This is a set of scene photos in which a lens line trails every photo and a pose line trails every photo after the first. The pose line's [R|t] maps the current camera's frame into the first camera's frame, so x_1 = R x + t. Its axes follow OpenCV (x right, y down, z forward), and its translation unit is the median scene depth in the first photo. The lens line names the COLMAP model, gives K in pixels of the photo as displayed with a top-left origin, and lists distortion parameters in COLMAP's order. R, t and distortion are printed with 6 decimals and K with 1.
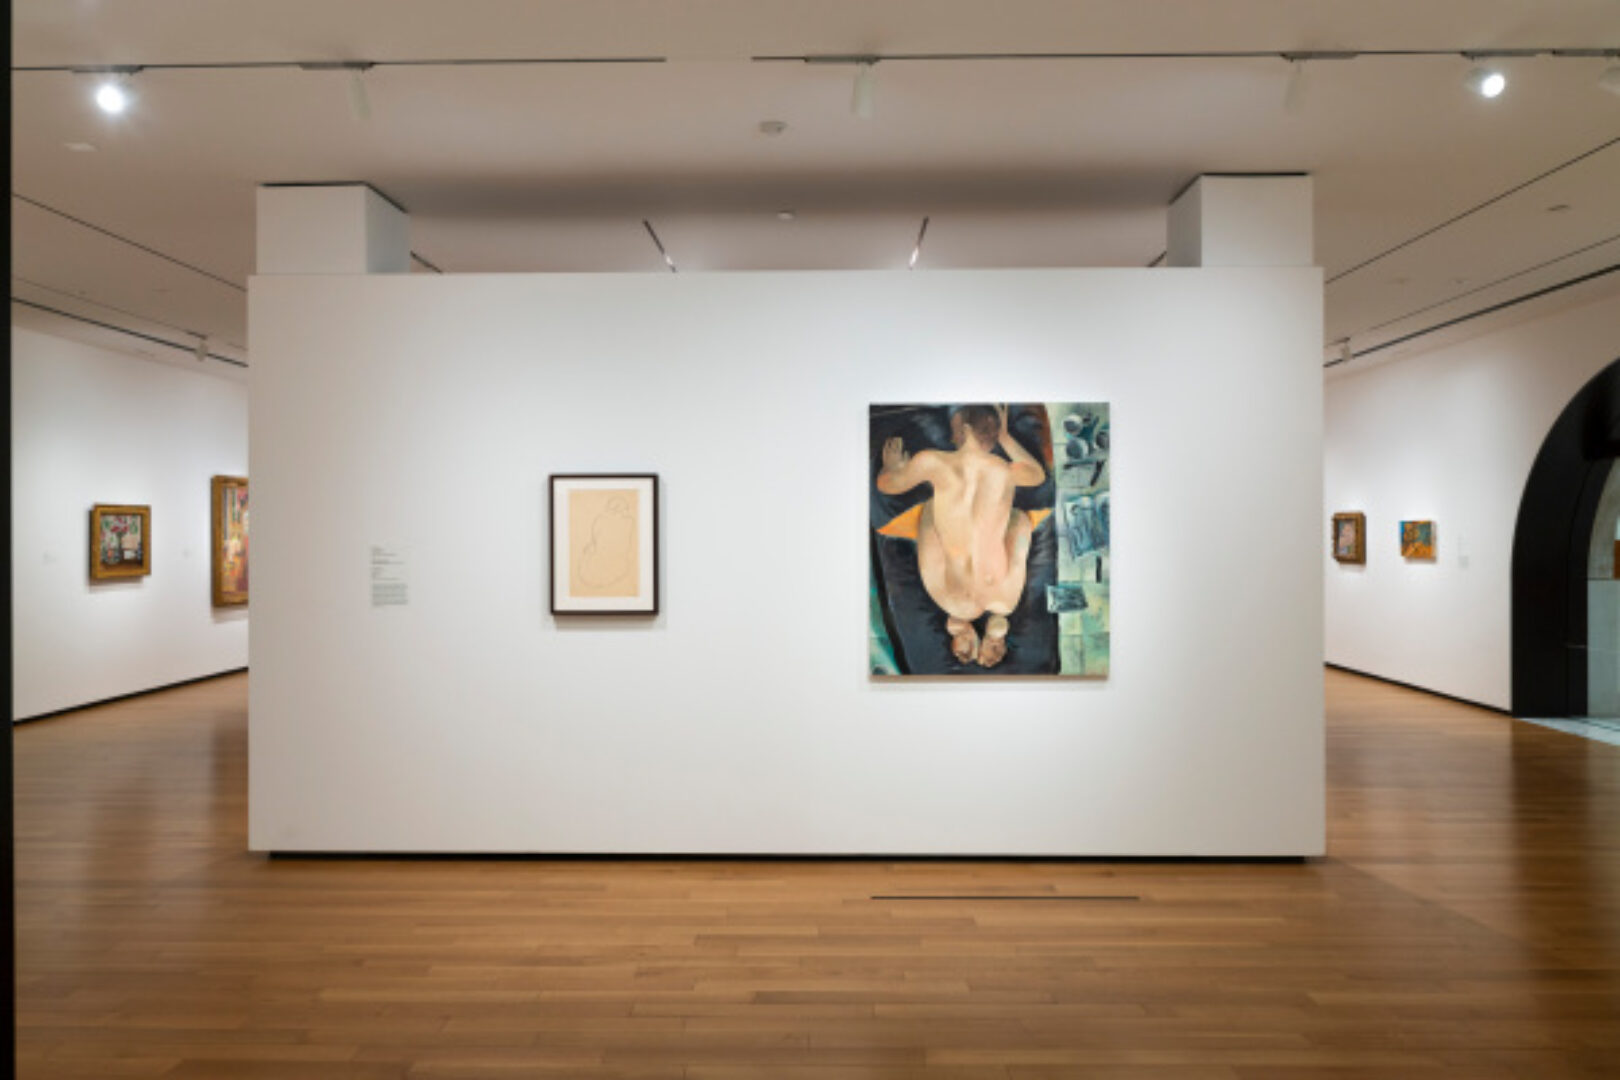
lens RADIAL K [[1074.7, 0, 806.0], [0, 1074.7, 538.4], [0, 0, 1]] dist [0.001731, 0.002384]
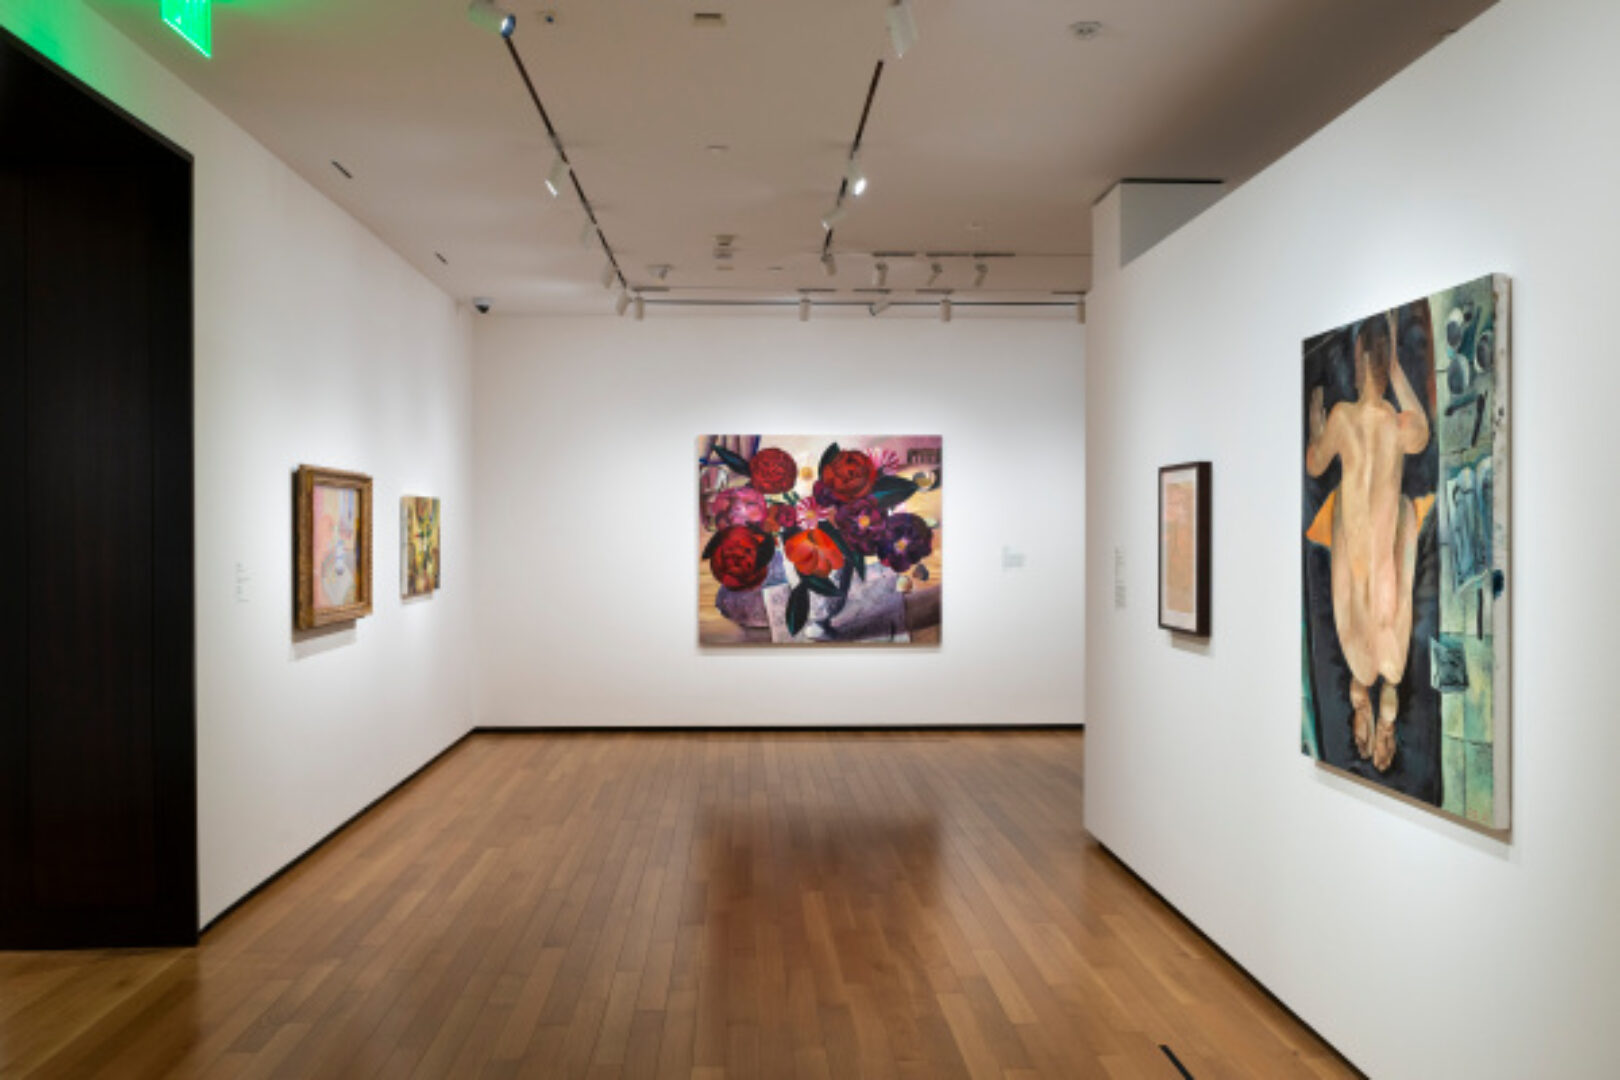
lens RADIAL K [[1396.2, 0, 819.8], [0, 1396.2, 544.4], [0, 0, 1]] dist [-0.010457, -0.010657]
pose [[0.072105, 0.012247, -0.997322, 0.885497], [-0.006558, 0.999909, 0.011804, -0.008580], [0.997376, 0.005689, 0.072179, 0.644211]]
